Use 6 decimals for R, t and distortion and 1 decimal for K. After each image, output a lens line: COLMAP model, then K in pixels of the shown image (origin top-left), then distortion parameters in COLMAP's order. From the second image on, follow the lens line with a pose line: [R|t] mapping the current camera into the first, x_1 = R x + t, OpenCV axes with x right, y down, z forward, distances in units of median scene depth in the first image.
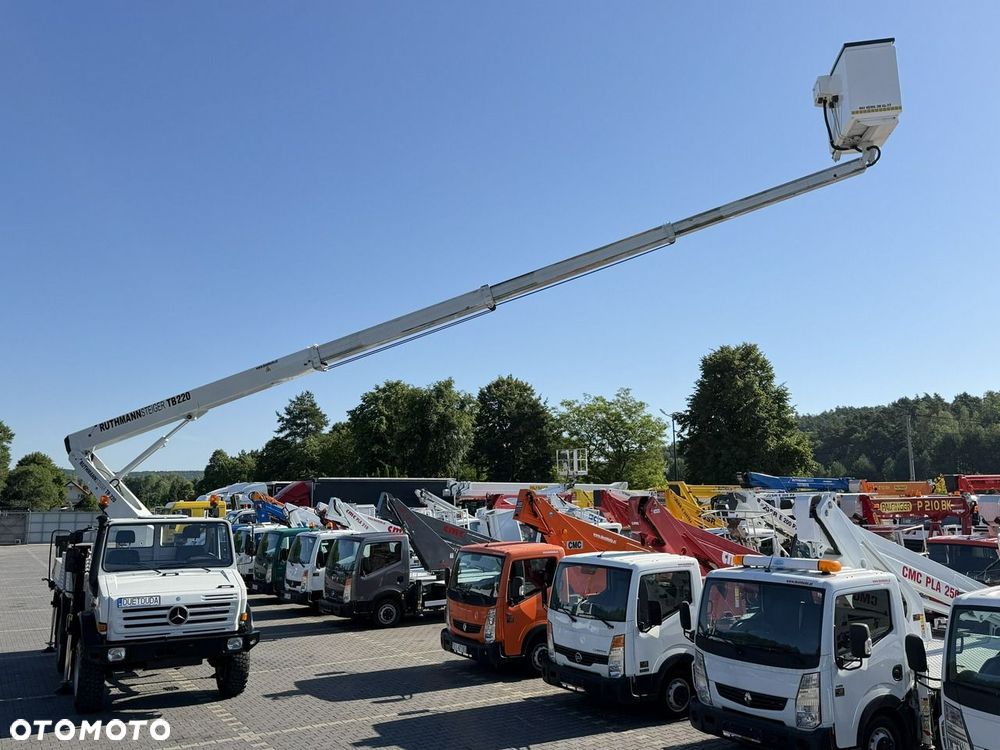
lens RADIAL K [[830.4, 0, 580.2], [0, 830.4, 346.8], [0, 0, 1]] dist [0.050873, -0.050672]
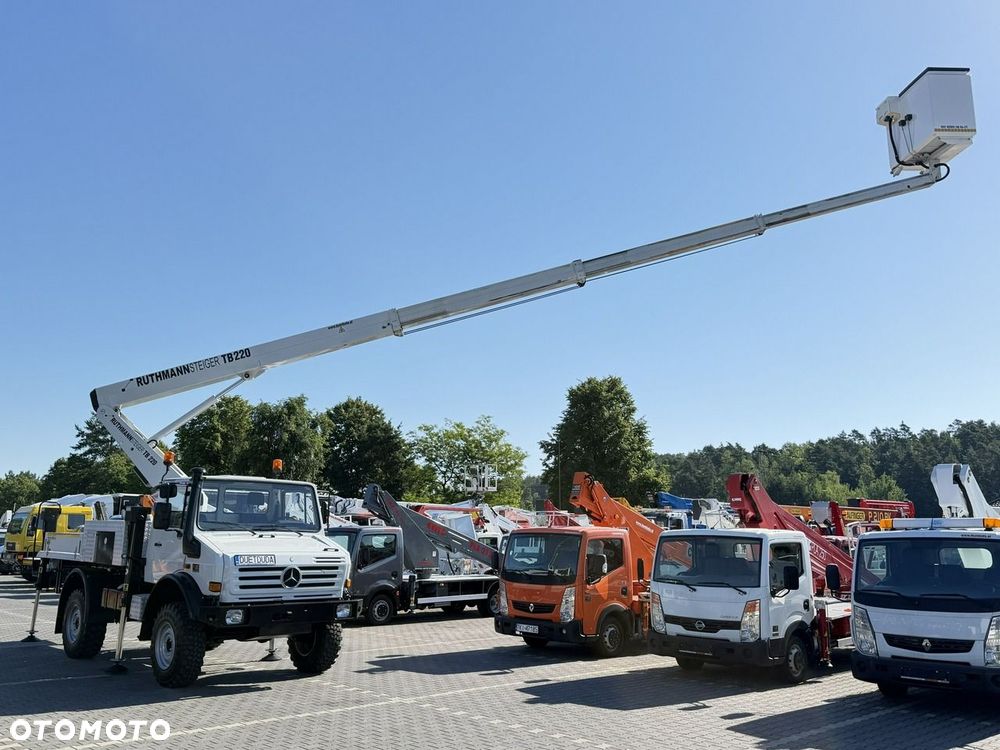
lens RADIAL K [[830.4, 0, 591.8], [0, 830.4, 344.8], [0, 0, 1]] dist [0.050873, -0.050672]
pose [[0.976754, 0.066855, 0.203669, -0.291349], [-0.057920, 0.997092, -0.049524, 0.075006], [-0.206388, 0.036576, 0.977786, 0.024663]]
